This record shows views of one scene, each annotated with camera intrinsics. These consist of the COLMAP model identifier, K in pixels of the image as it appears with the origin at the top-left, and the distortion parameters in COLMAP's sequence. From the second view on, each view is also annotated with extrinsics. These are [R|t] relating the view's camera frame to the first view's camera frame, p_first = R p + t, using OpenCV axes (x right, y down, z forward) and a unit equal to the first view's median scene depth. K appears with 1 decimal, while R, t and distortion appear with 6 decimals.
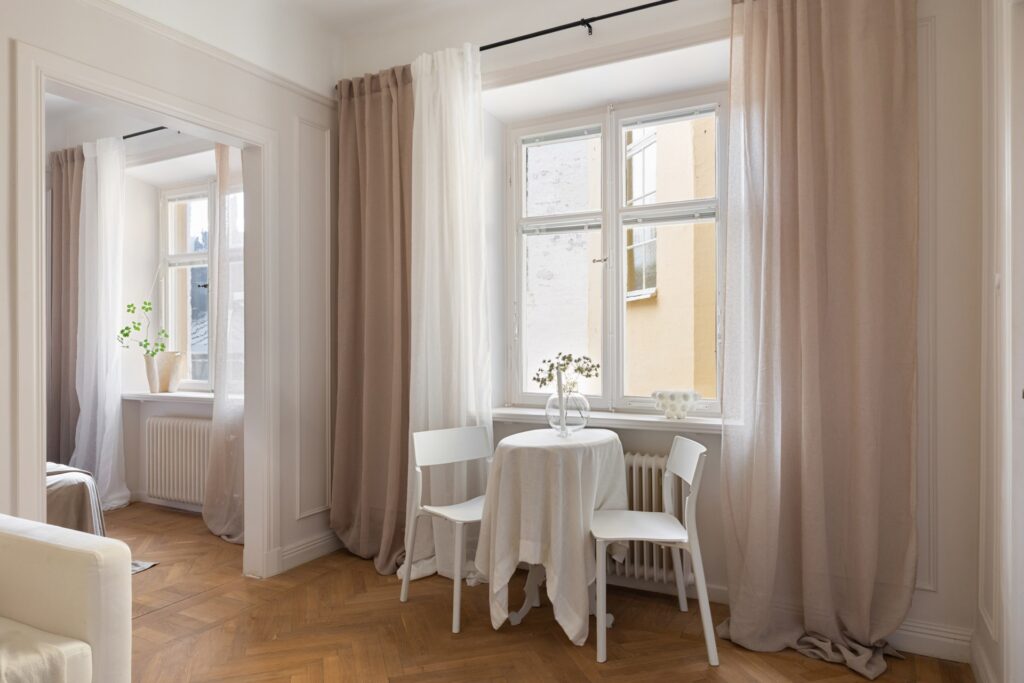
lens RADIAL K [[680.4, 0, 508.6], [0, 680.4, 335.9], [0, 0, 1]] dist [0.036044, -0.003221]
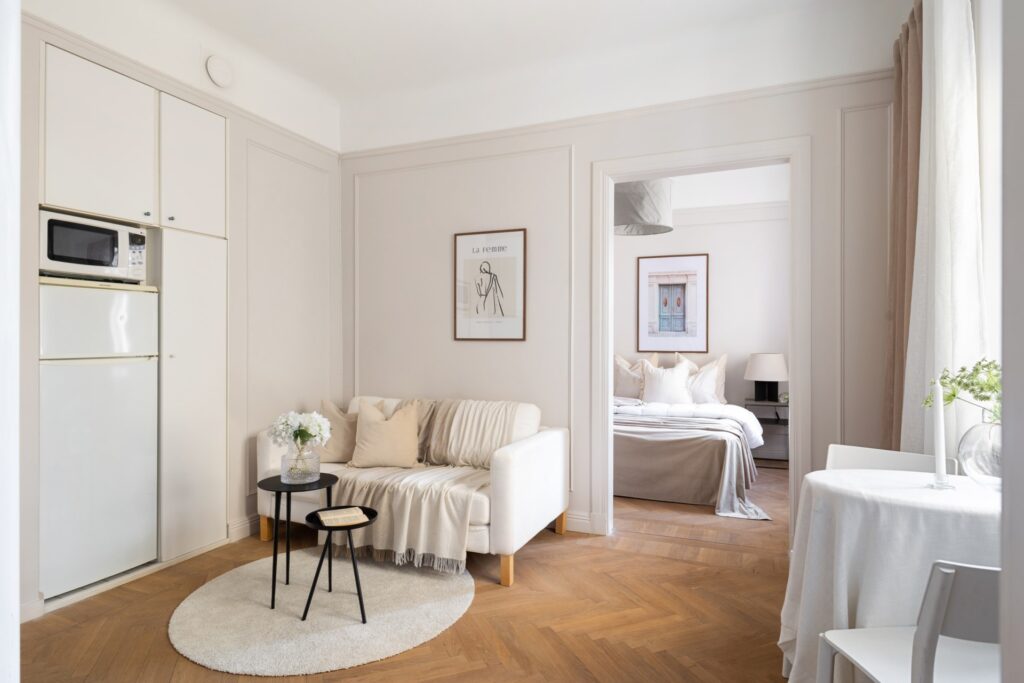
lens RADIAL K [[567.6, 0, 512.0], [0, 567.6, 341.5], [0, 0, 1]] dist [0.000396, 0.000049]
pose [[0.095211, 0.003311, -0.995452, 0.527865], [0.002319, 0.999991, 0.003548, 0.009424], [0.995454, -0.002646, 0.095203, 0.525440]]
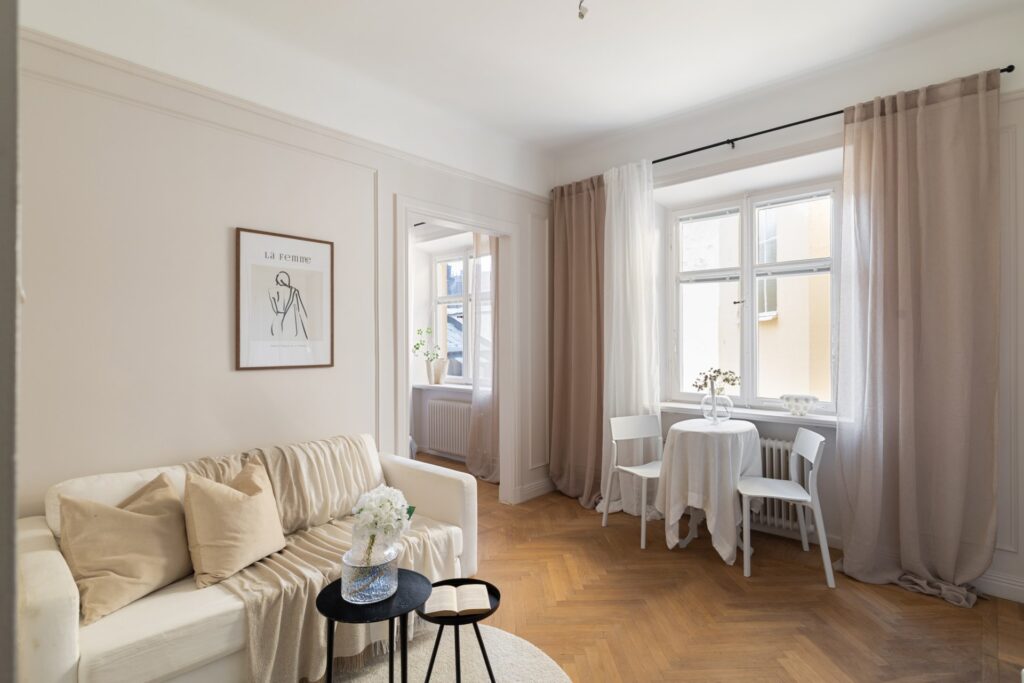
lens RADIAL K [[516.9, 0, 515.0], [0, 516.9, 338.5], [0, 0, 1]] dist [0.027304, -0.000989]
pose [[0.972041, -0.001170, -0.234808, -0.072937], [0.002071, 0.999991, 0.003588, -0.042398], [0.234801, -0.003974, 0.972035, -0.188121]]
